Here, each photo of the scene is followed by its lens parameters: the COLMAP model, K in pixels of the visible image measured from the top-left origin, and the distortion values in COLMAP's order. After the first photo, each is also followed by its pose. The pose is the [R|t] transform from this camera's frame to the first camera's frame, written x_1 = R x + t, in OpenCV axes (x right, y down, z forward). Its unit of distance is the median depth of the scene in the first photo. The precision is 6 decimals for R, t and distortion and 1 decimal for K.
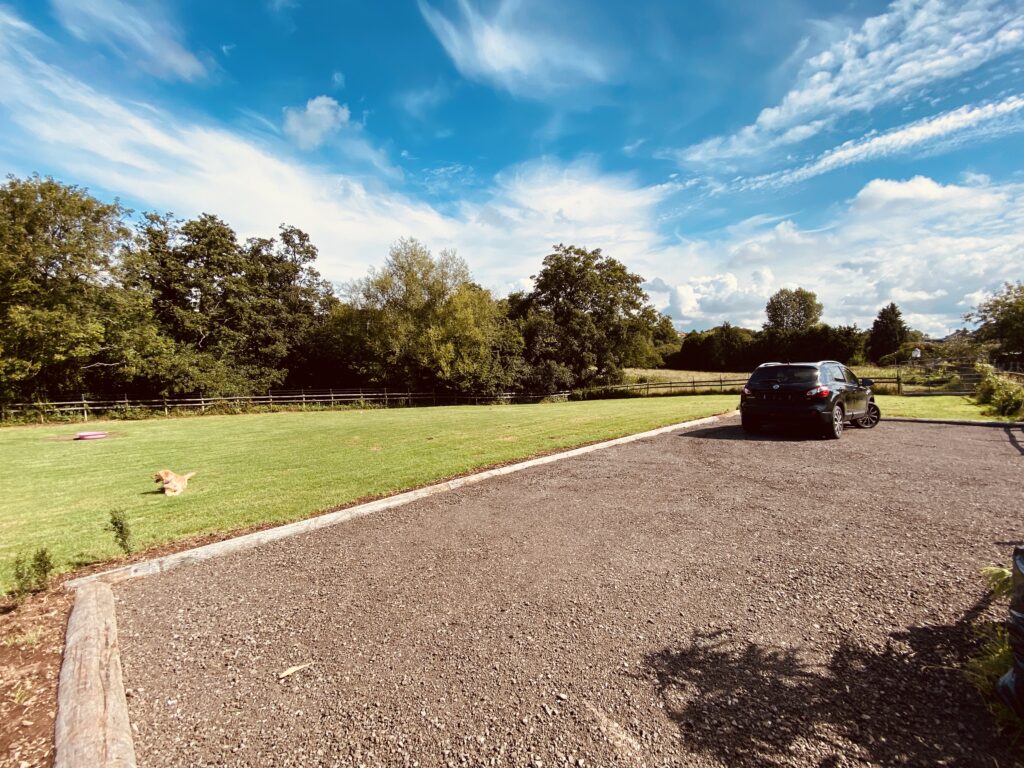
lens RADIAL K [[409.2, 0, 506.6], [0, 409.2, 387.6], [0, 0, 1]] dist [0.001326, -0.000214]
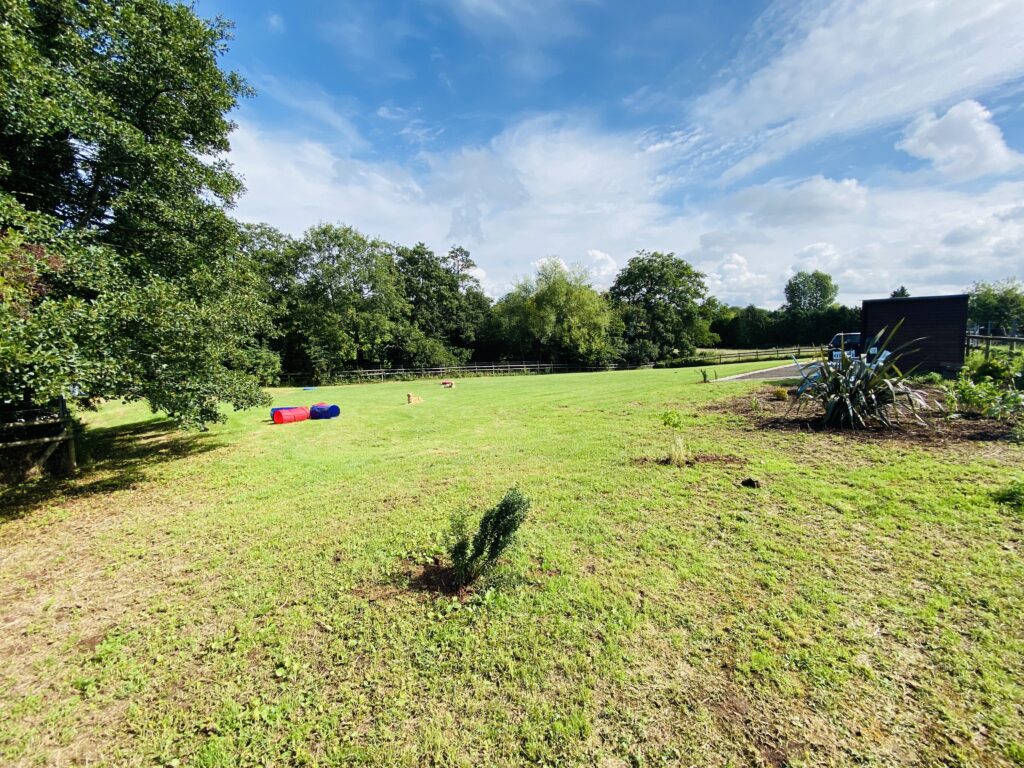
lens RADIAL K [[409.2, 0, 505.8], [0, 409.2, 386.0], [0, 0, 1]] dist [0.001326, -0.000214]
pose [[0.999724, -0.018605, -0.014319, -0.333629], [0.019071, 0.999270, 0.033101, 0.033989], [0.013692, -0.033365, 0.999349, -0.360130]]
